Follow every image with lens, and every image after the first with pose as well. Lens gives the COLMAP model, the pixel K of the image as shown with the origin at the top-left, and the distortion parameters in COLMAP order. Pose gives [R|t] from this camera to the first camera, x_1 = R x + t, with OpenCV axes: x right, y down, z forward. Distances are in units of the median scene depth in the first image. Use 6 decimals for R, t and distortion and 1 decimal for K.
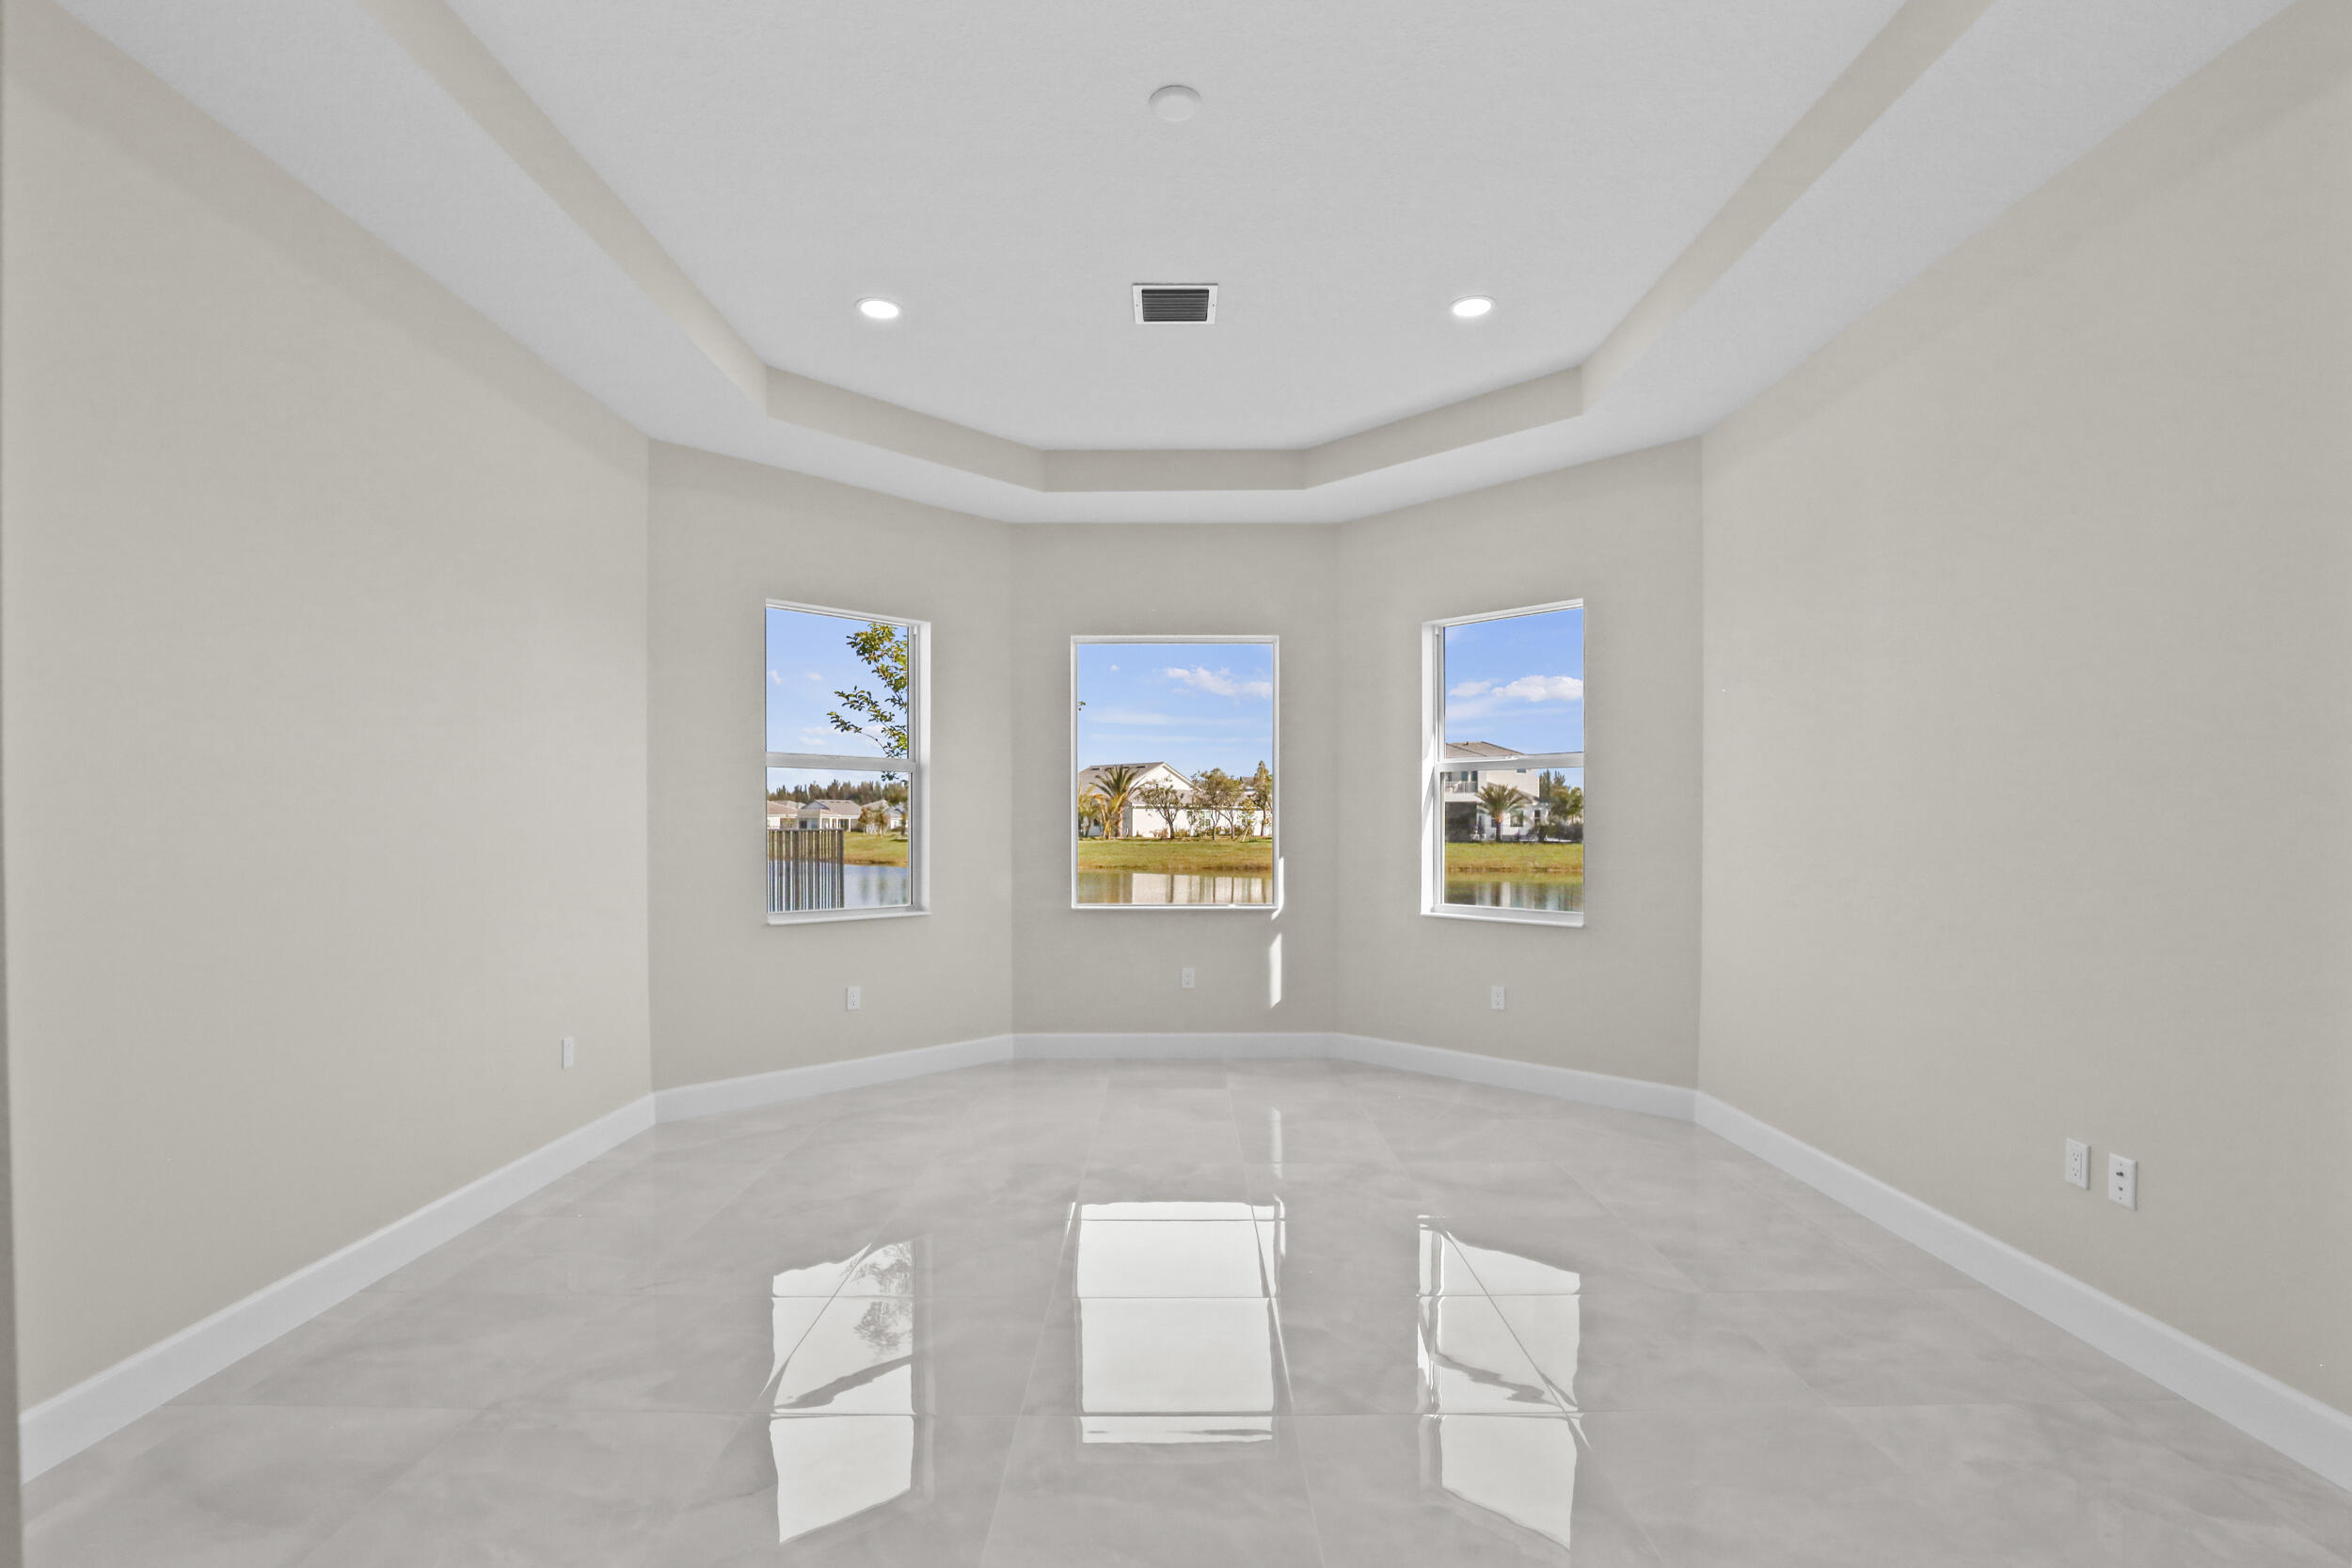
lens RADIAL K [[1077.6, 0, 1185.9], [0, 1077.6, 830.7], [0, 0, 1]] dist [-0.000133, 0.000217]
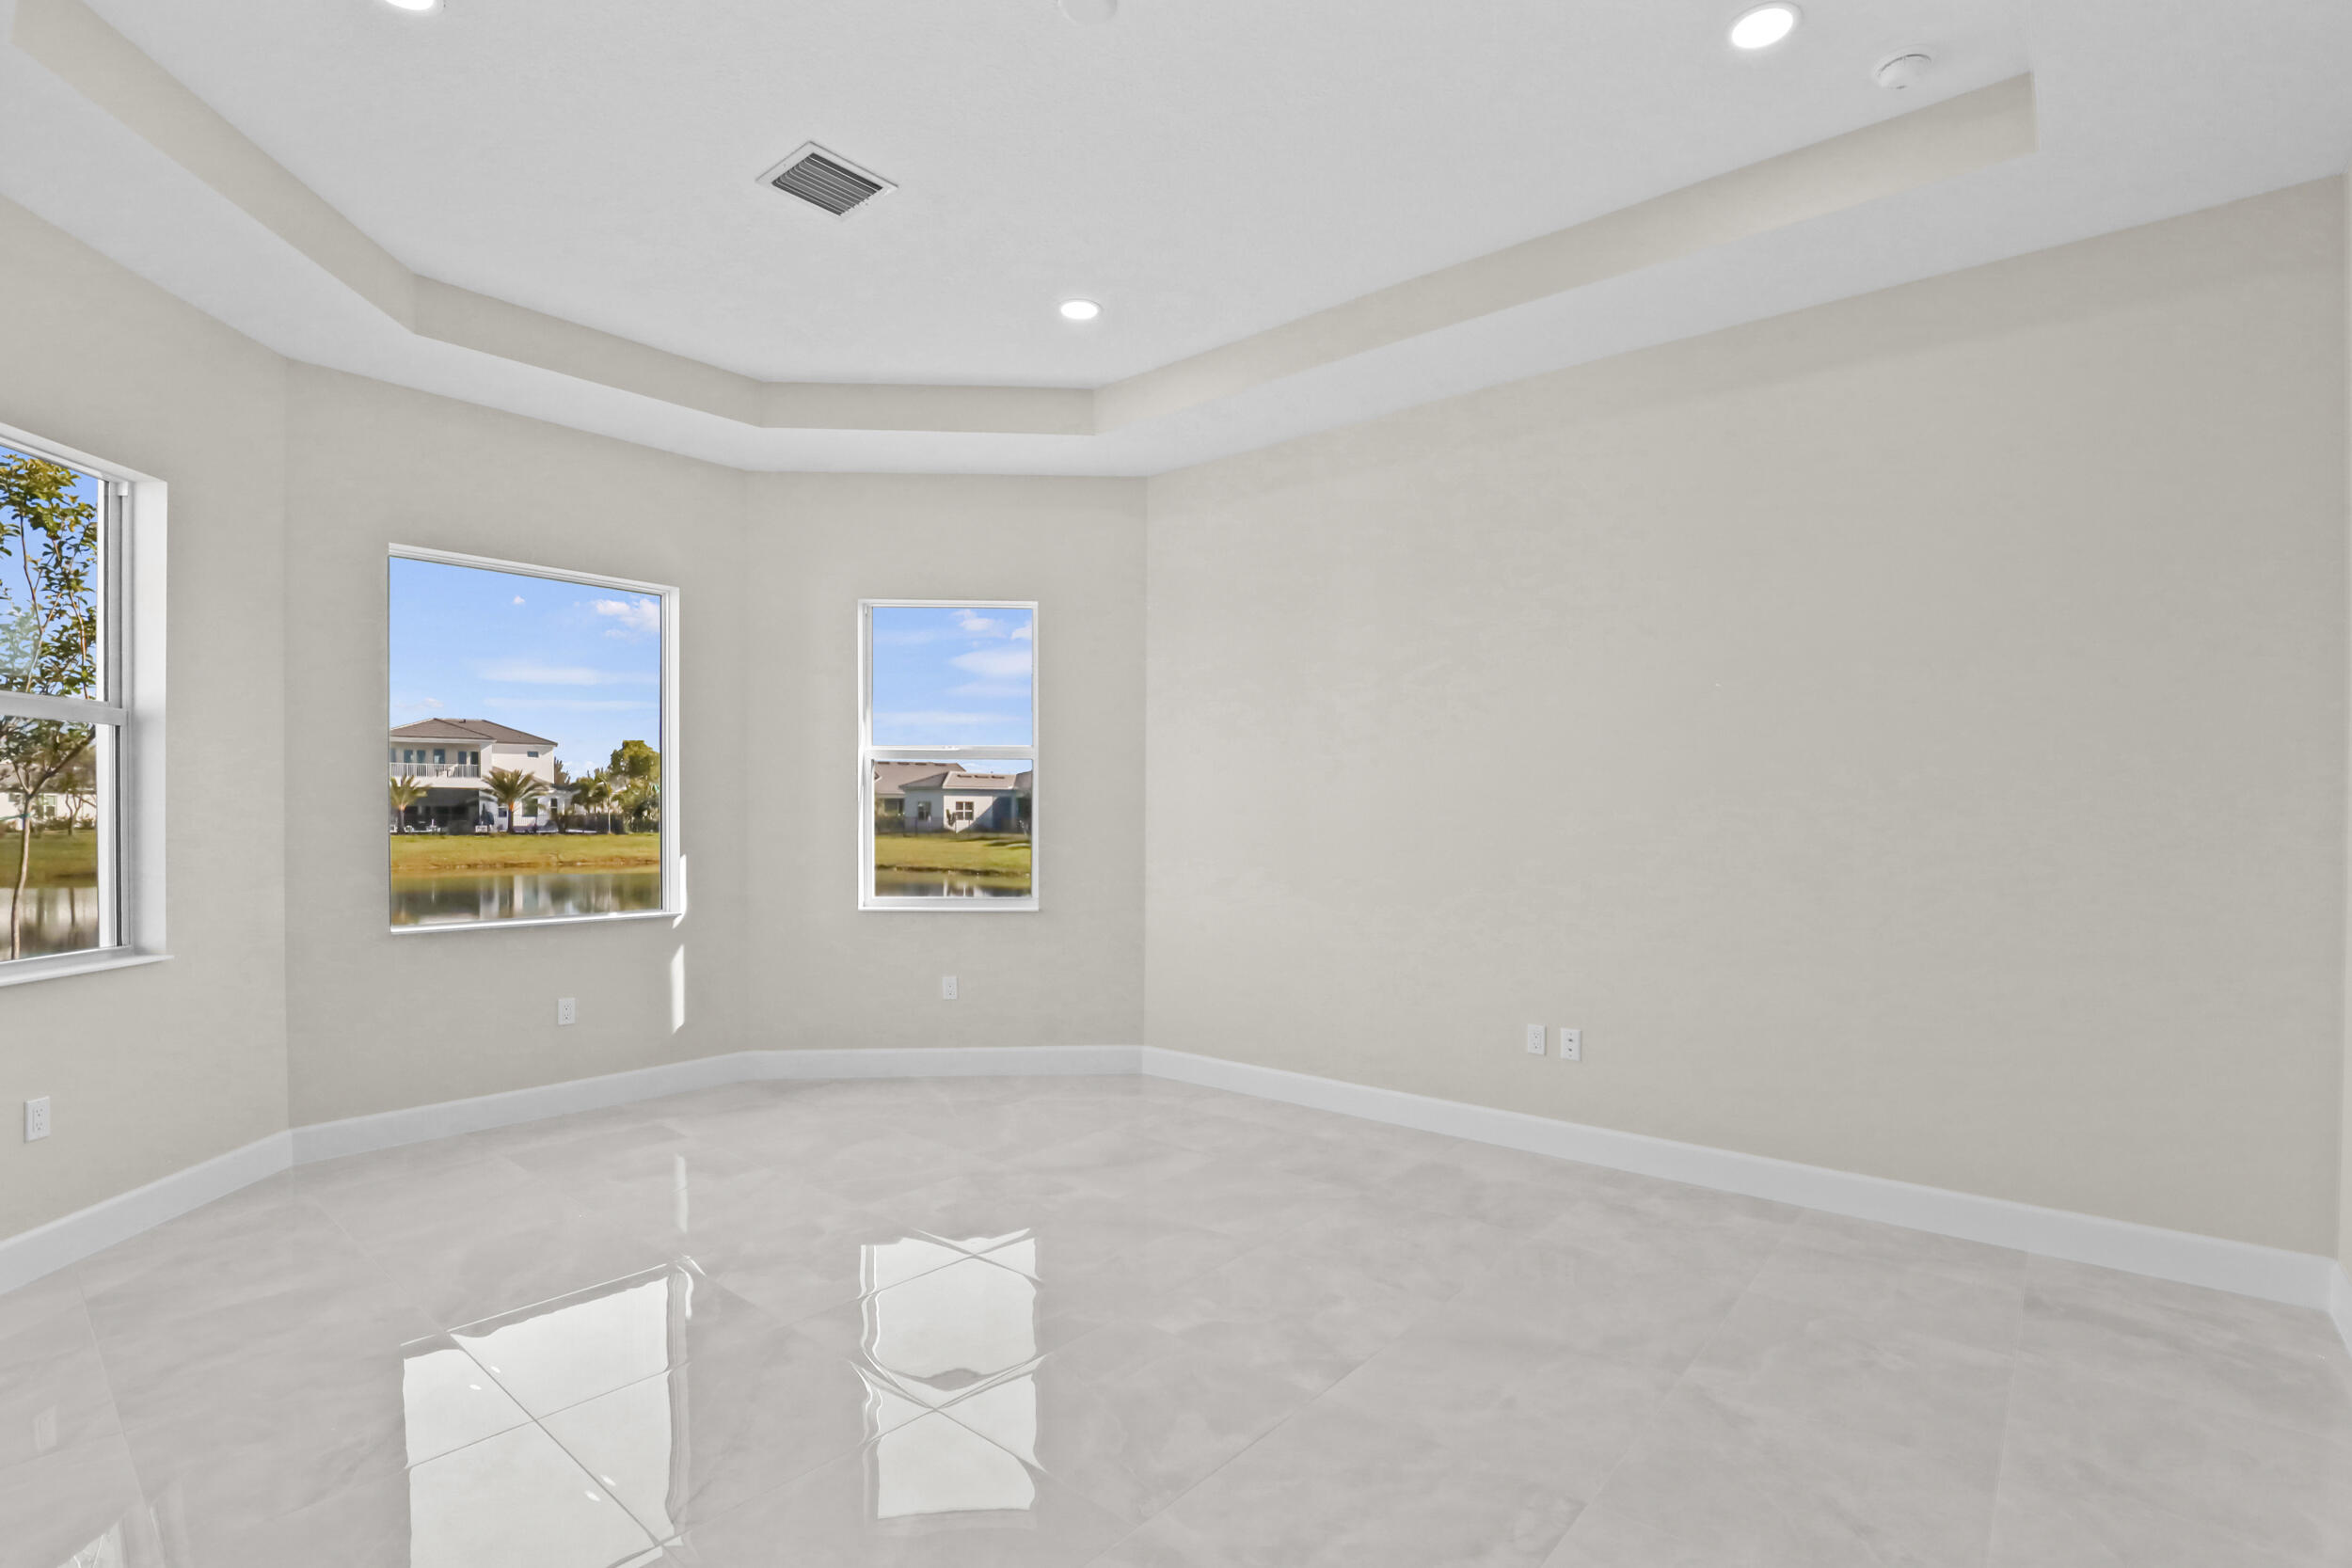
lens RADIAL K [[1092.0, 0, 1134.8], [0, 1092.0, 821.3], [0, 0, 1]] dist [-0.002027, -0.000203]
pose [[0.678560, -0.002896, 0.734539, -0.314069], [0.002579, 0.999995, 0.001560, -0.000269], [-0.734540, 0.000836, 0.678564, 0.174542]]
